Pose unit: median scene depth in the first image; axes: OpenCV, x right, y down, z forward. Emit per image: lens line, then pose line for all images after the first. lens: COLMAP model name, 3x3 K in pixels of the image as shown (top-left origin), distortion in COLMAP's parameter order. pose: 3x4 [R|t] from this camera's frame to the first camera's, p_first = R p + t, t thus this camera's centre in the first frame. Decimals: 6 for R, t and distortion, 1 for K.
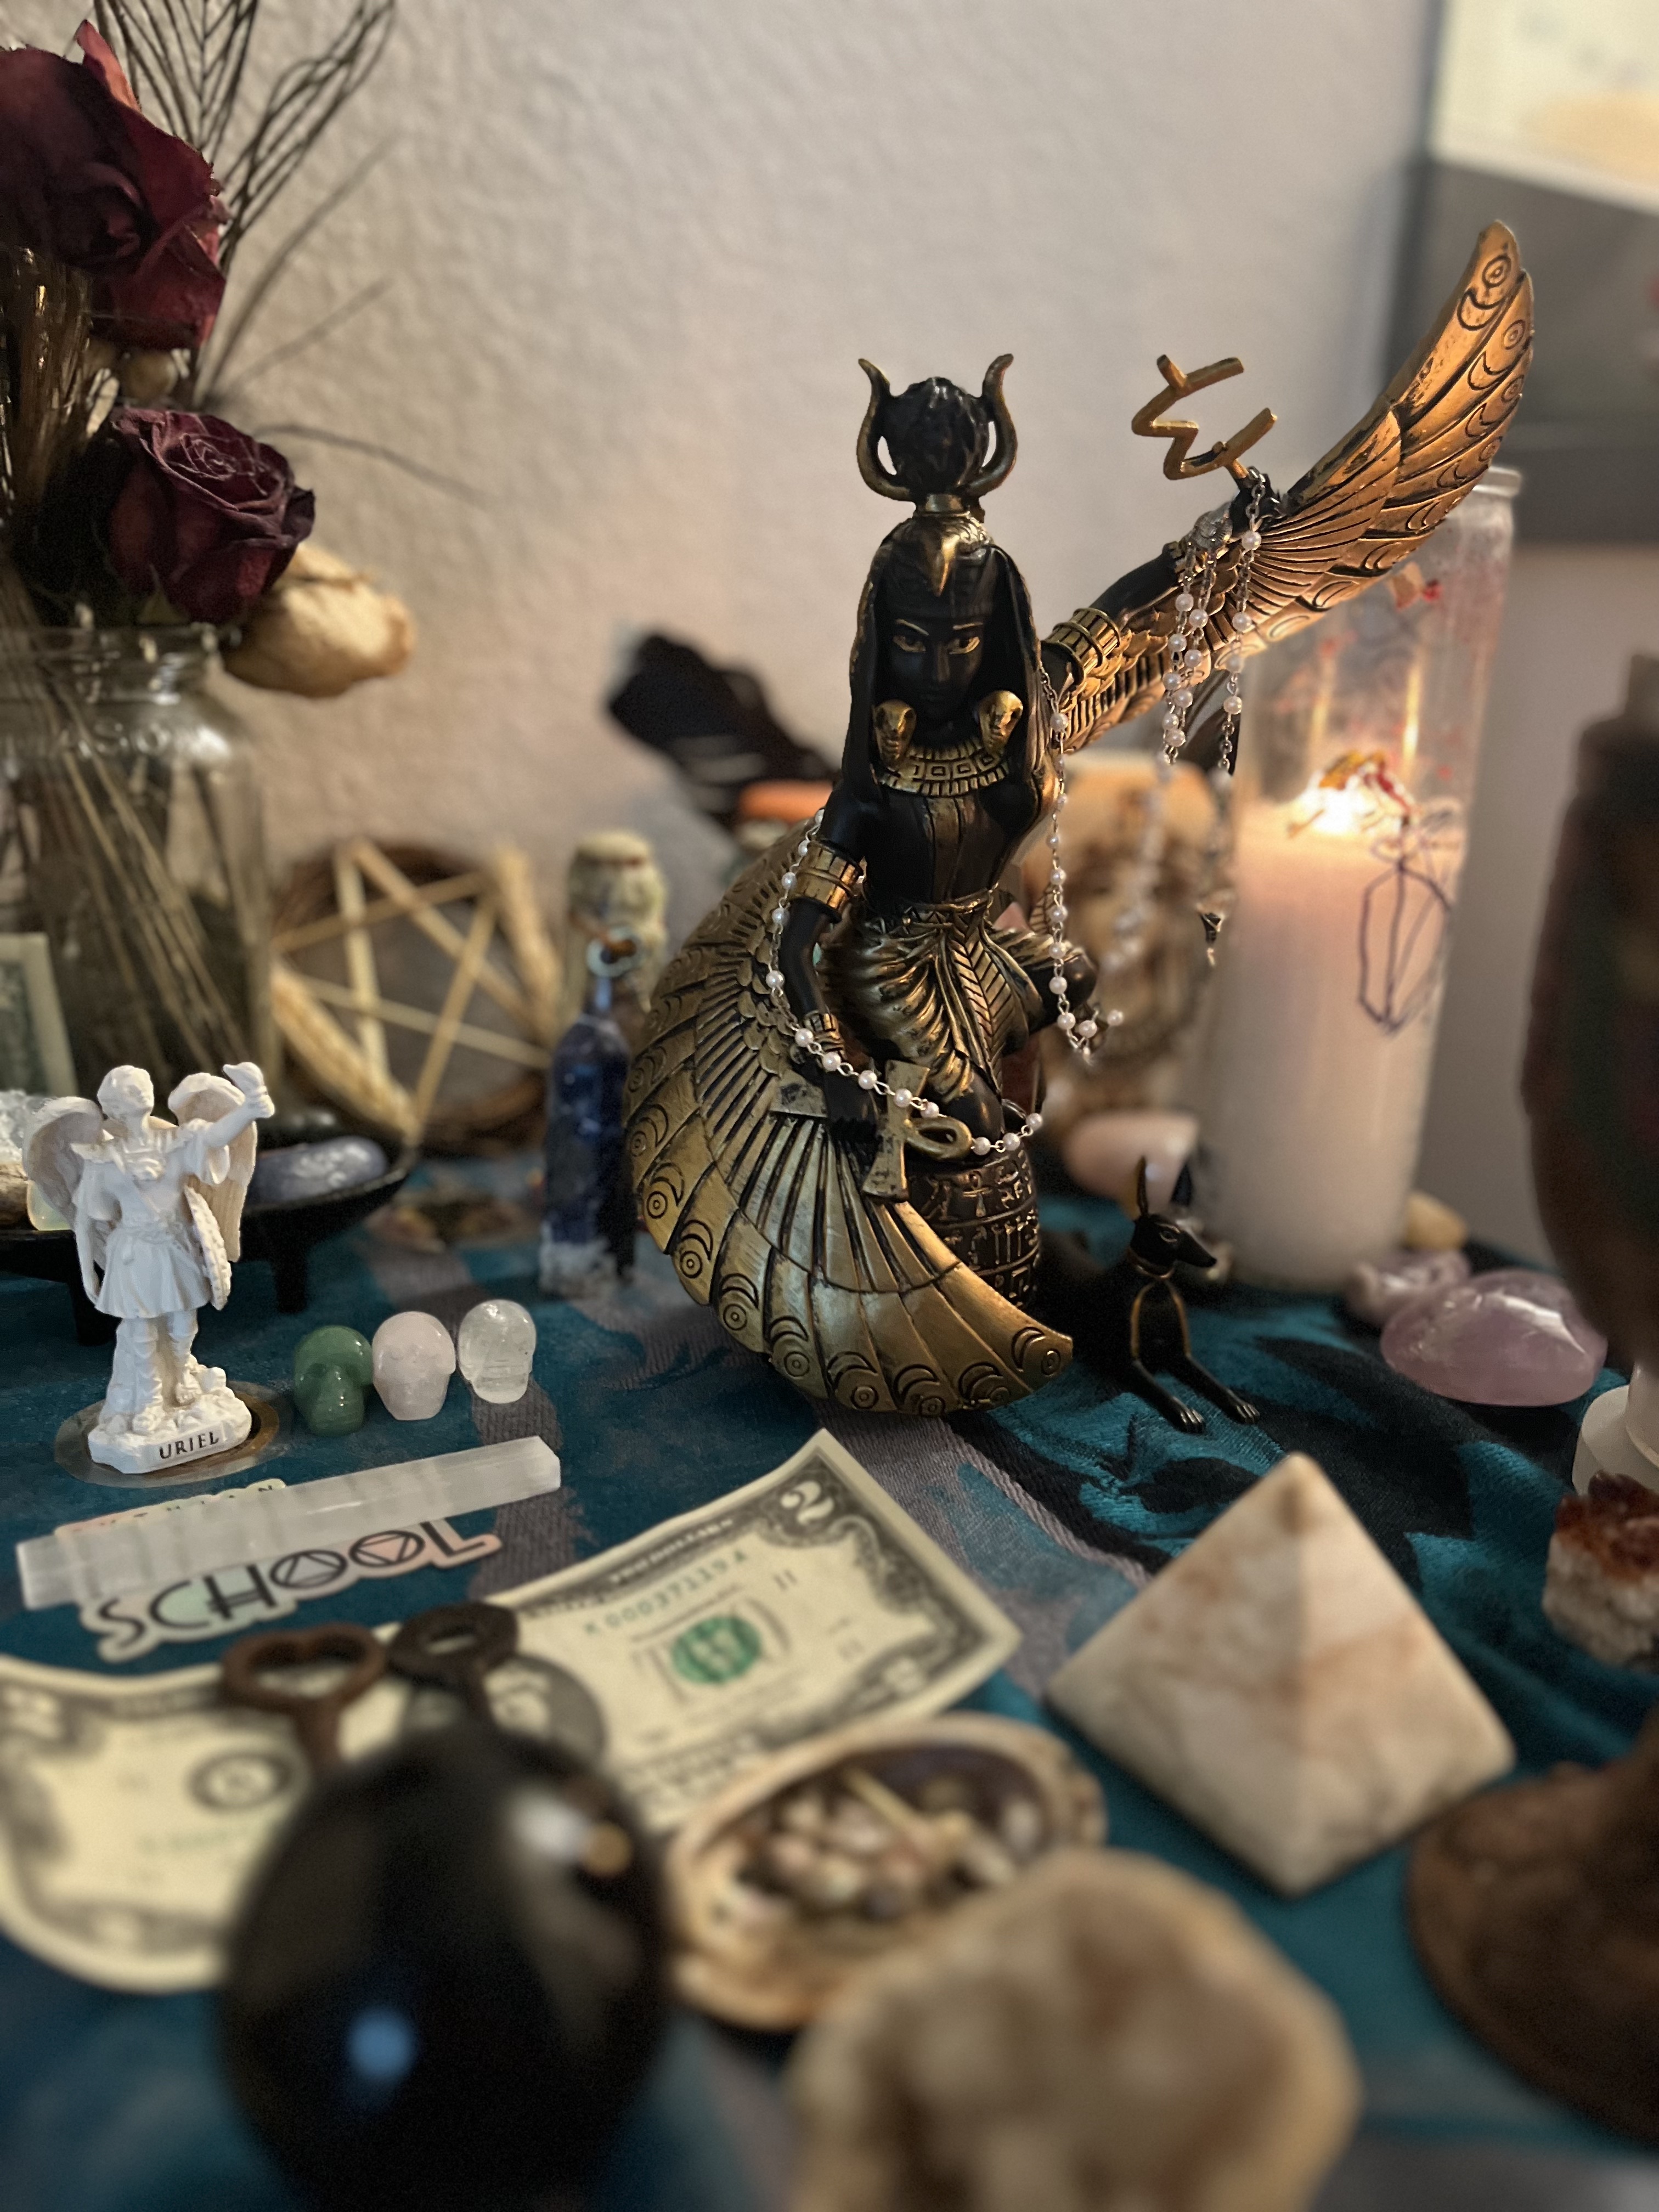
lens RADIAL K [[1785.7, 0, 829.5], [0, 1785.7, 1106.0], [0, 0, 1]] dist [0.126556, -0.156683]
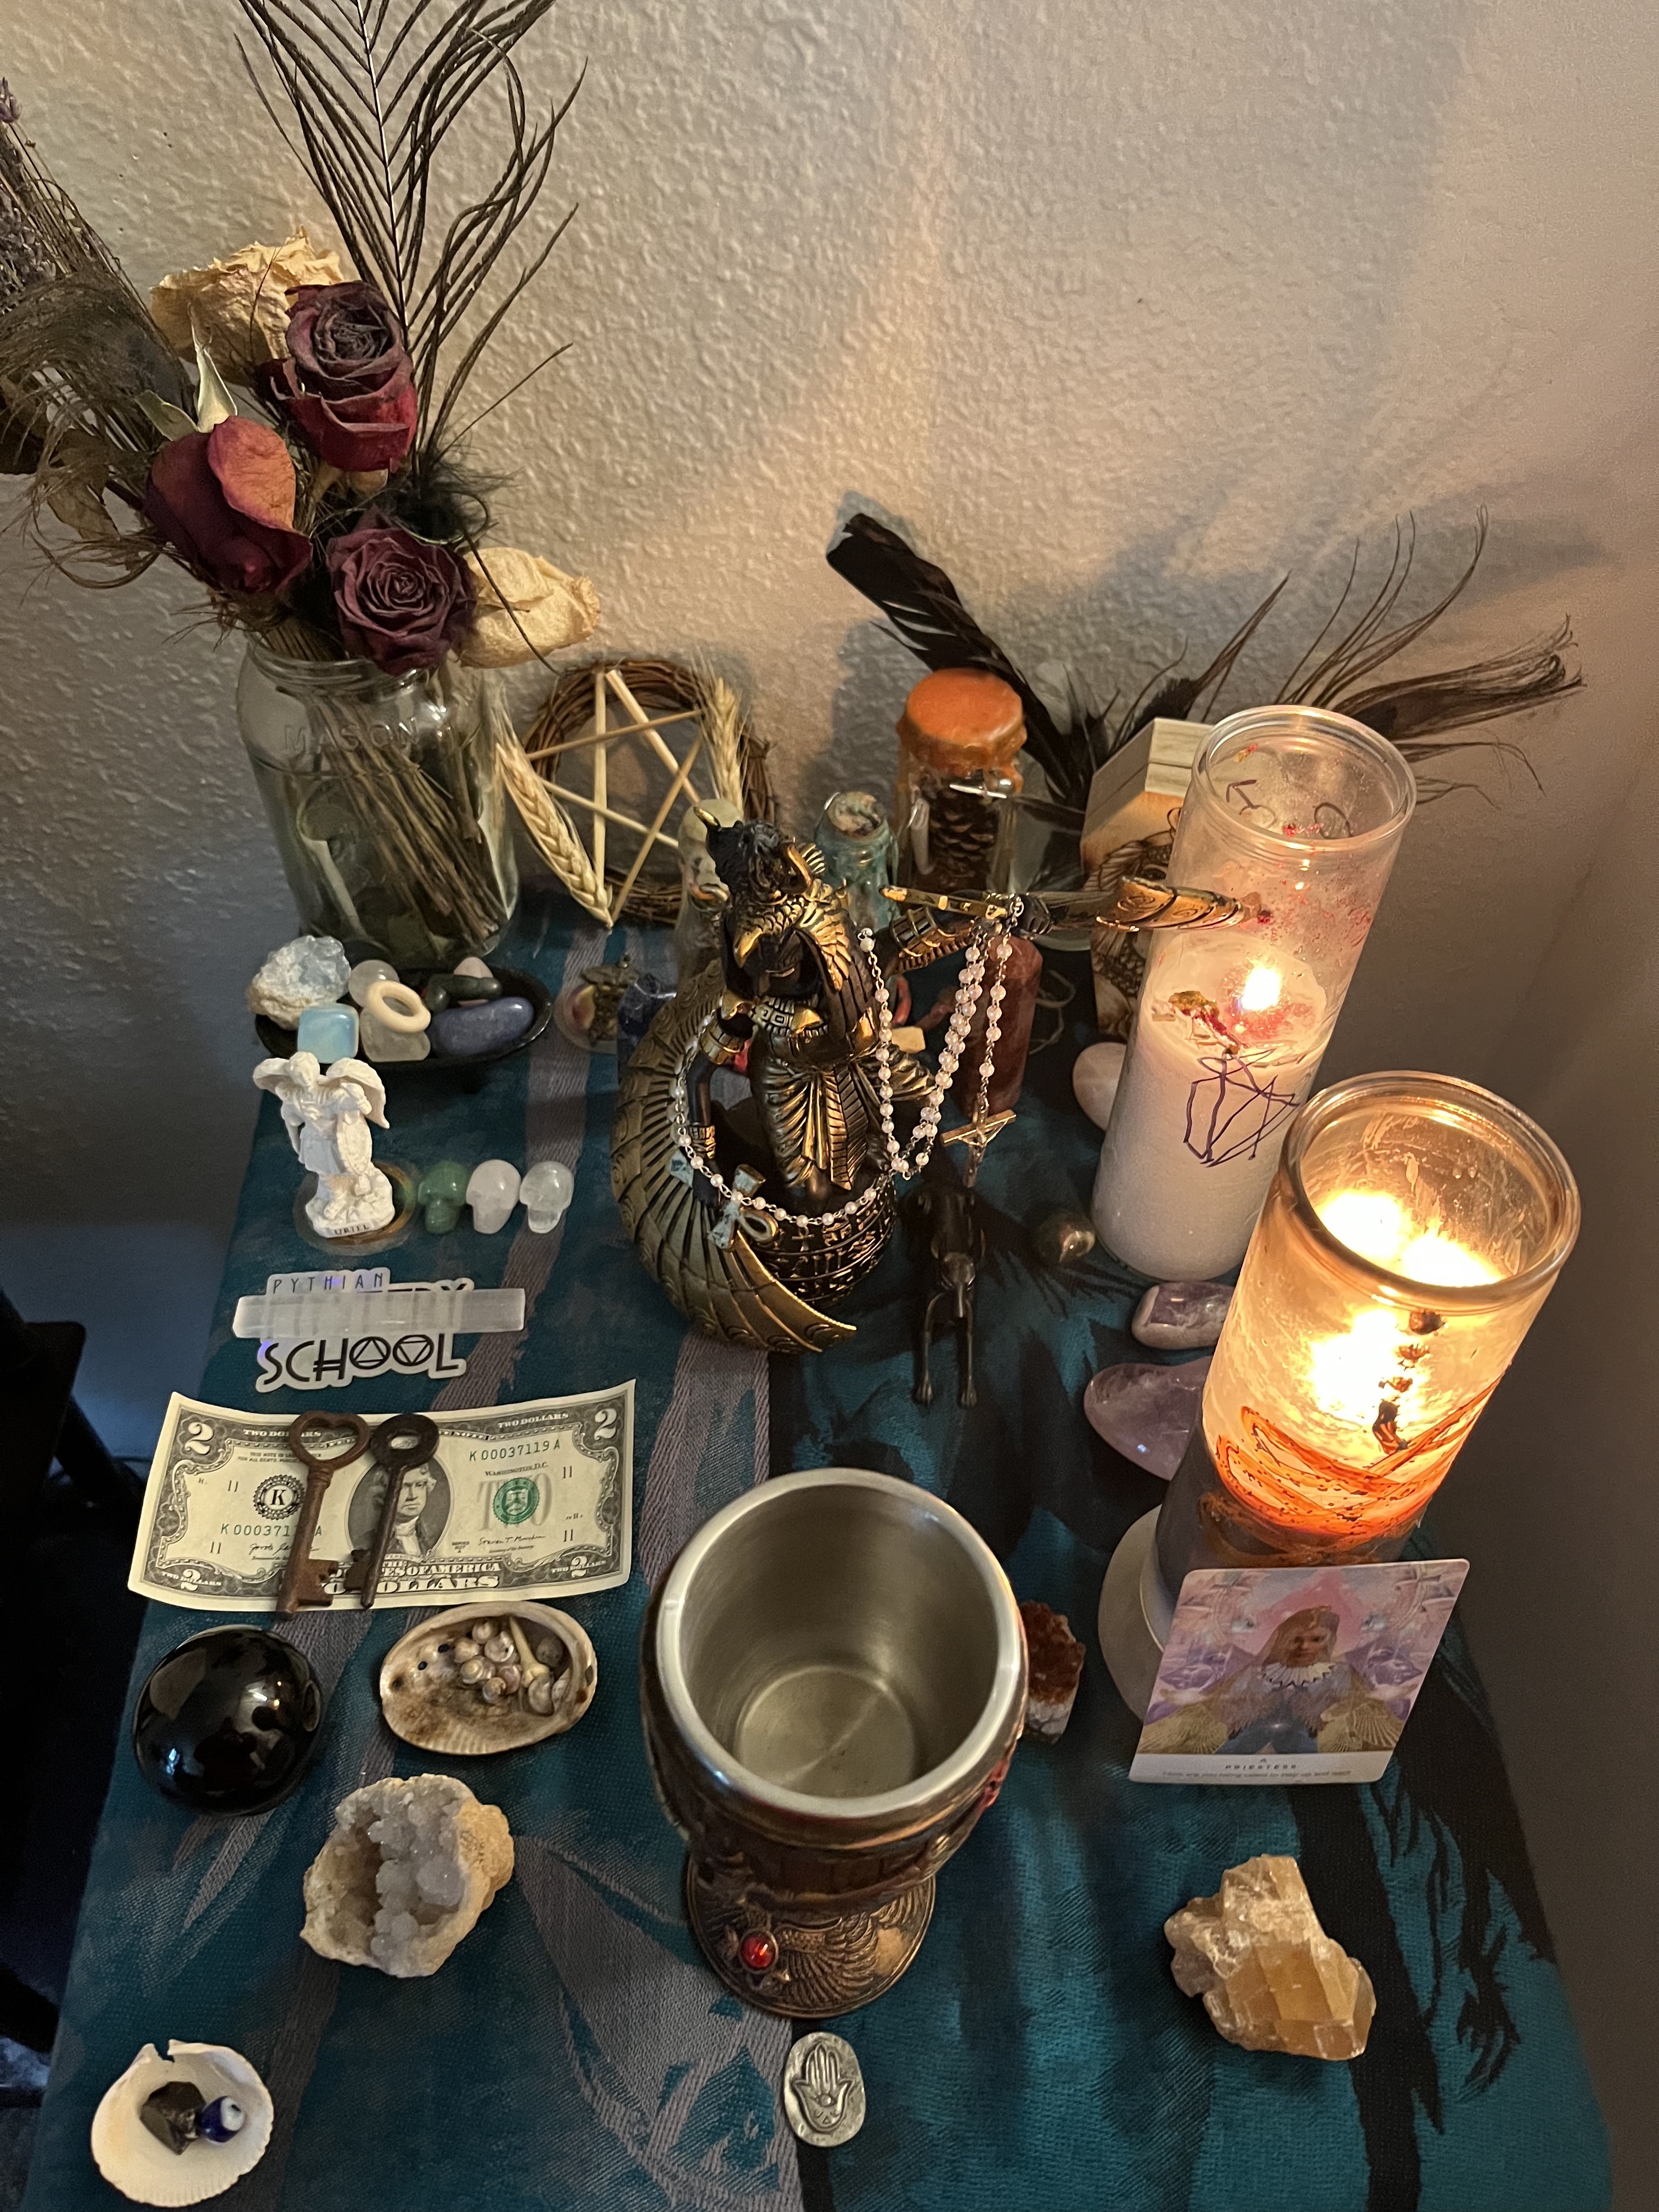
lens RADIAL K [[1785.7, 0, 829.5], [0, 1785.7, 1106.0], [0, 0, 1]] dist [0.126556, -0.156683]
pose [[0.883863, 0.336069, -0.325338, 0.498350], [-0.095359, 0.810401, 0.578063, -0.819608], [0.457923, -0.479904, 0.748330, -0.045667]]
